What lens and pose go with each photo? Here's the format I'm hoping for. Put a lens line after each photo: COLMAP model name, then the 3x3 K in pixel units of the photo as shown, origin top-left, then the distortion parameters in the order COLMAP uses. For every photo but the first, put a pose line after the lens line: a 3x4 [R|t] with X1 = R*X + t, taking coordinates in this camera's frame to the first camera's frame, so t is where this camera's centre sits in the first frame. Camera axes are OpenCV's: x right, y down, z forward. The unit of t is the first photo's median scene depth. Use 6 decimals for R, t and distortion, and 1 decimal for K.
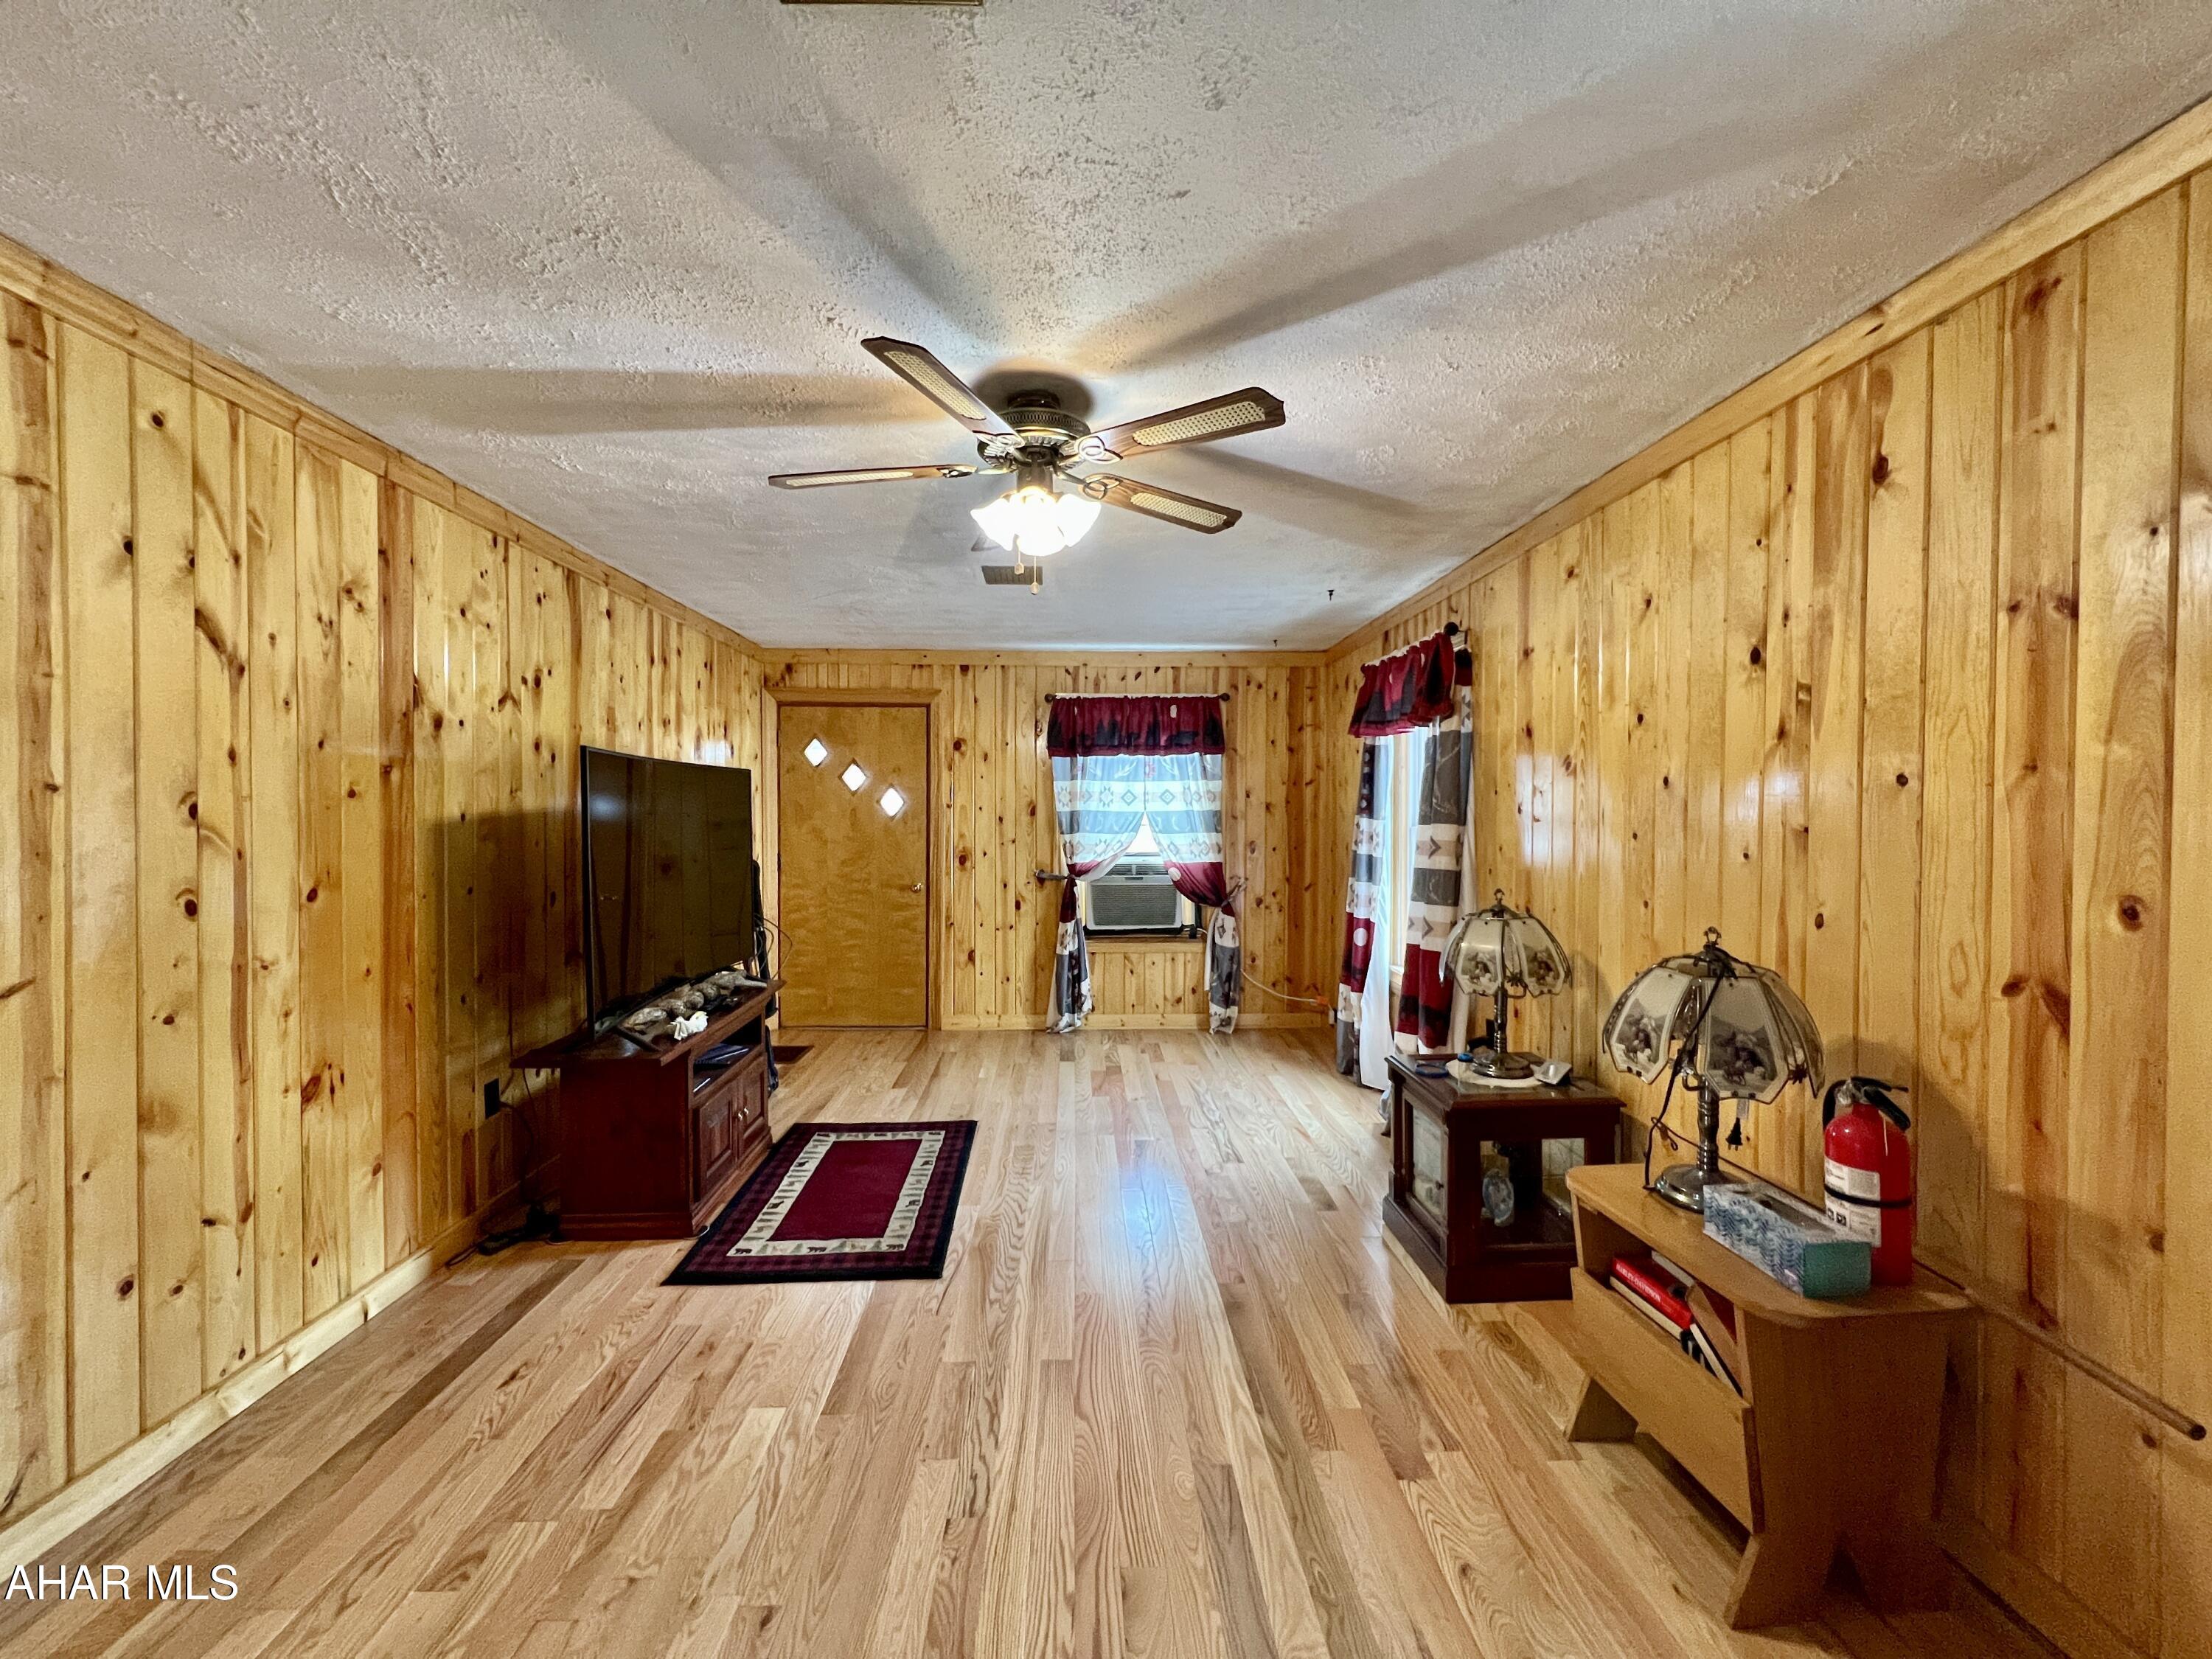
lens RADIAL K [[880.9, 0, 1096.4], [0, 880.9, 823.9], [0, 0, 1]] dist [-0.000345, -0.000024]
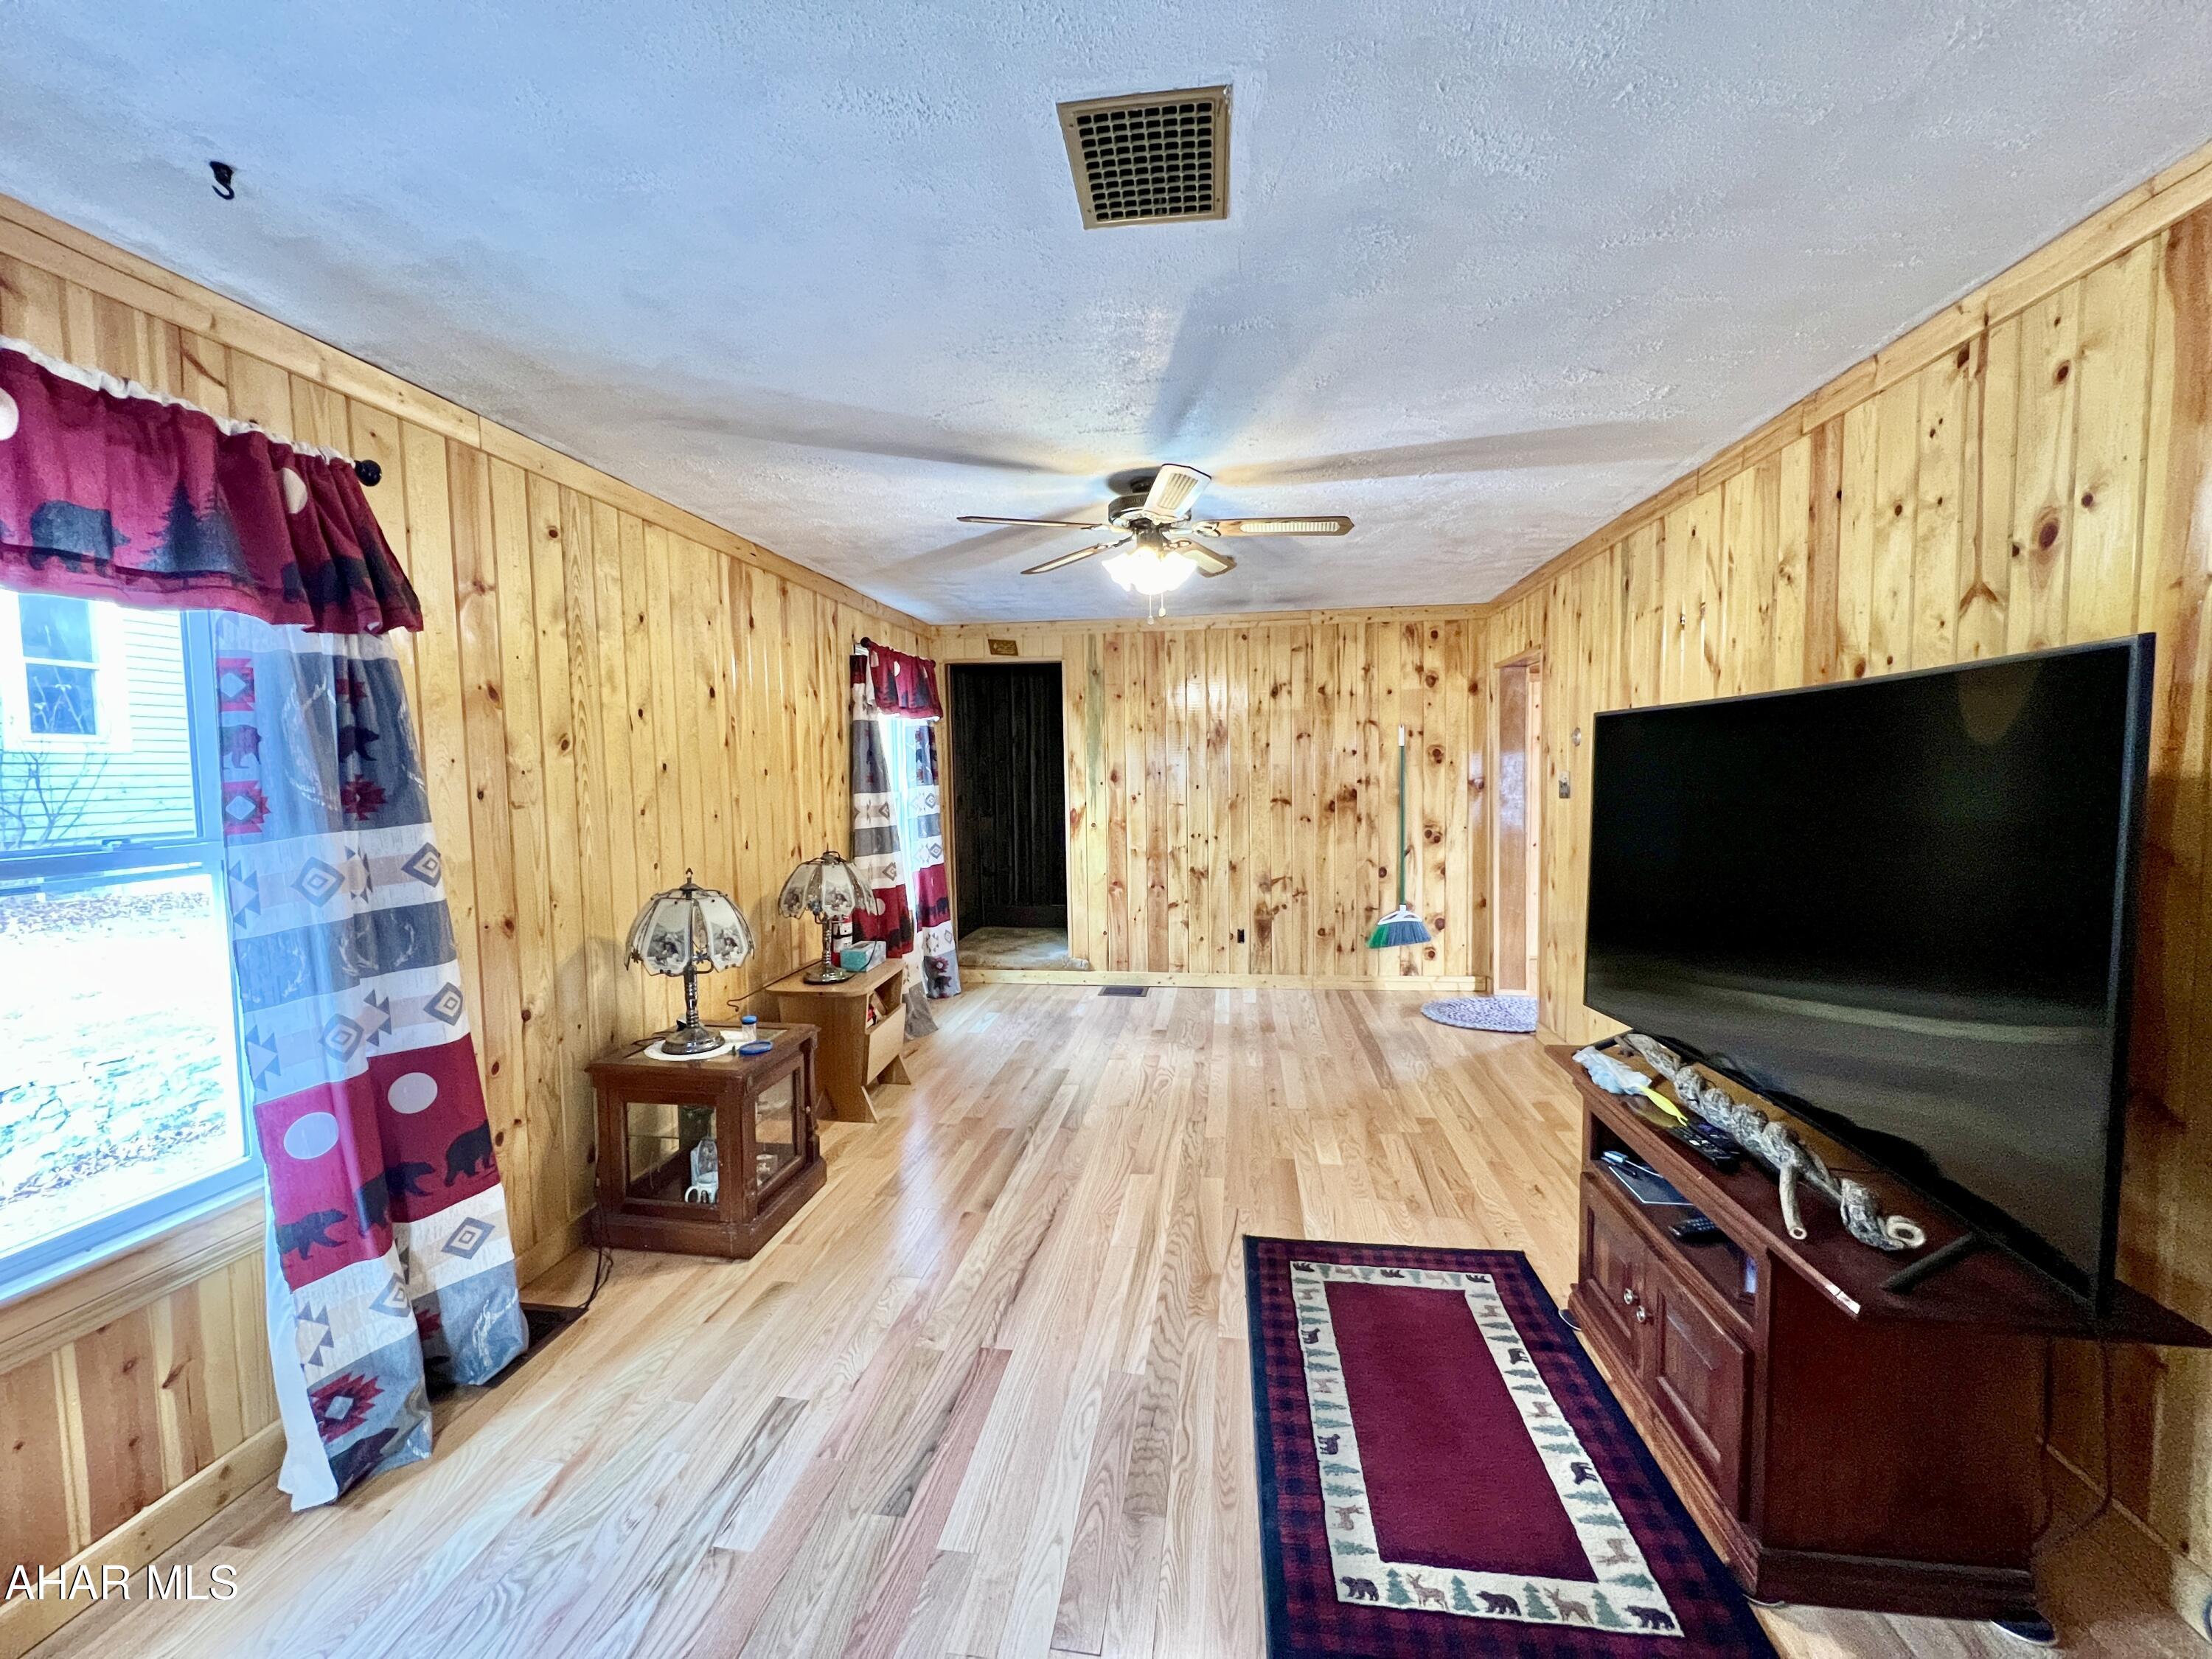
lens RADIAL K [[880.9, 0, 1097.7], [0, 880.9, 823.5], [0, 0, 1]] dist [-0.000345, -0.000024]
pose [[-0.982708, 0.004640, 0.185105, -0.196000], [0.018670, 0.997074, 0.074122, -0.044453], [-0.184219, 0.076296, -0.979919, 1.940194]]
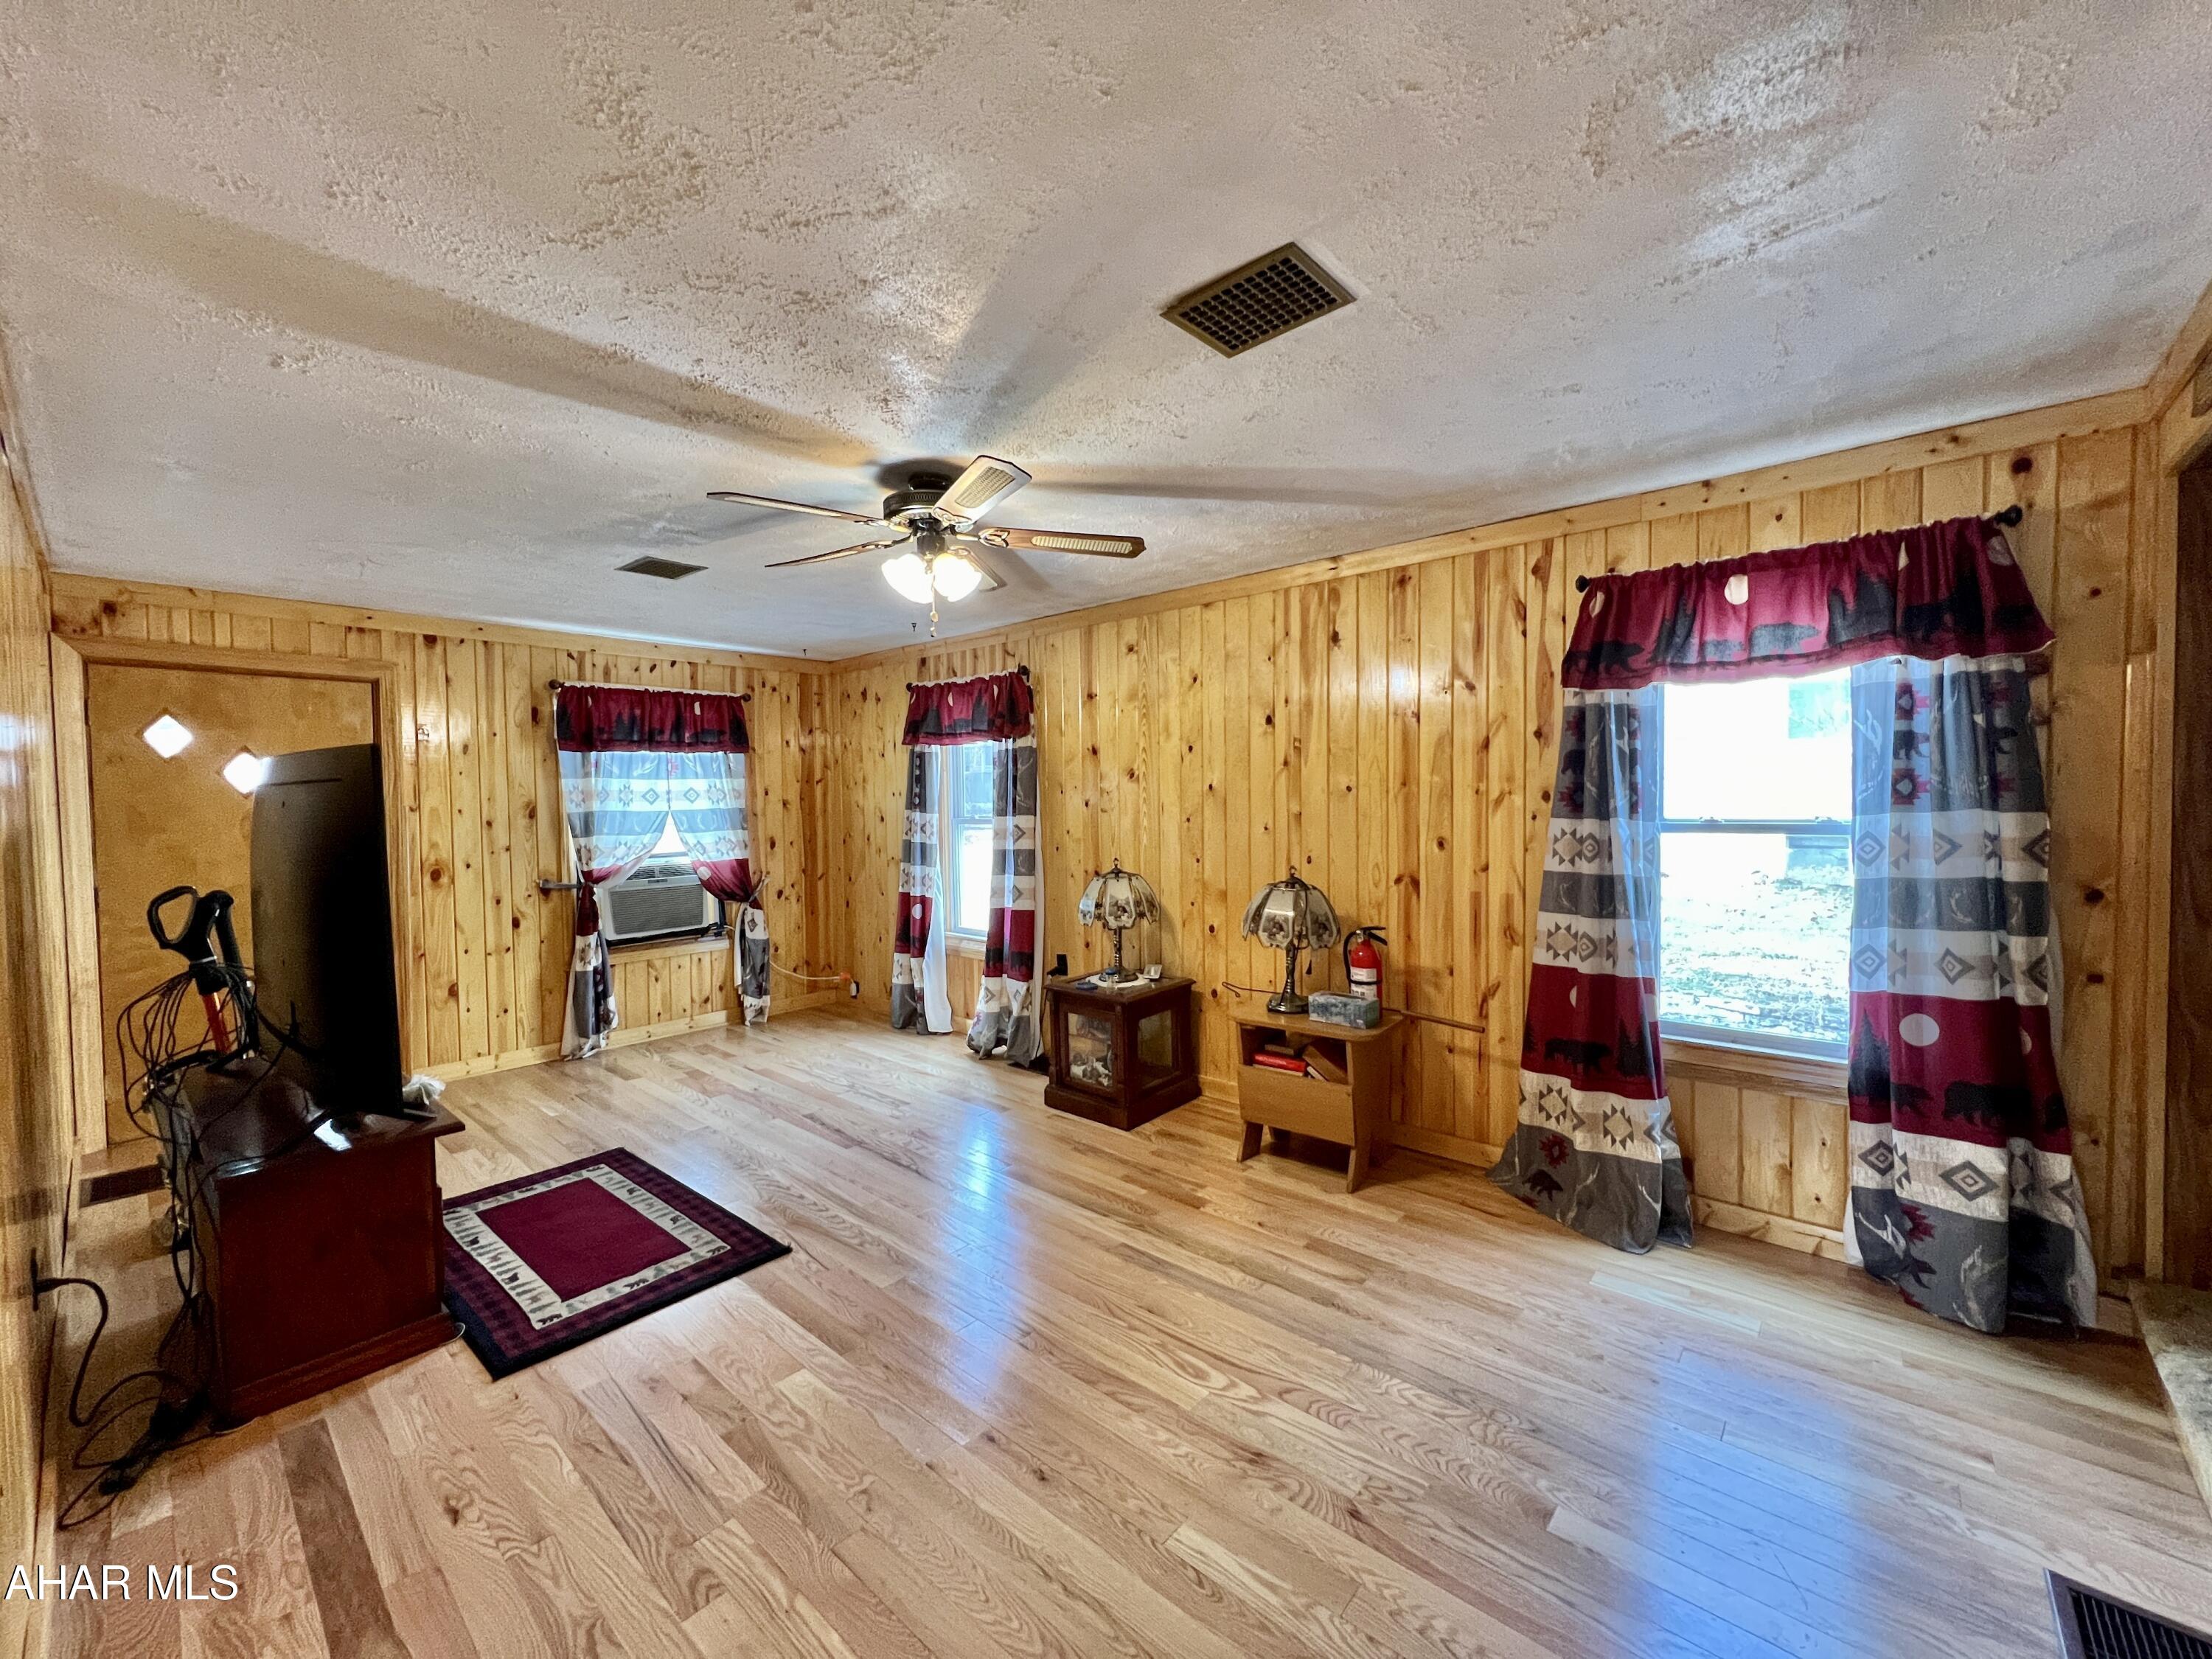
lens RADIAL K [[880.9, 0, 1097.2], [0, 880.9, 824.1], [0, 0, 1]] dist [-0.000345, -0.000024]
pose [[0.689728, -0.032424, 0.723342, -0.658601], [0.025311, 0.999466, 0.020667, -0.015816], [-0.723626, 0.004054, 0.690181, -0.009975]]
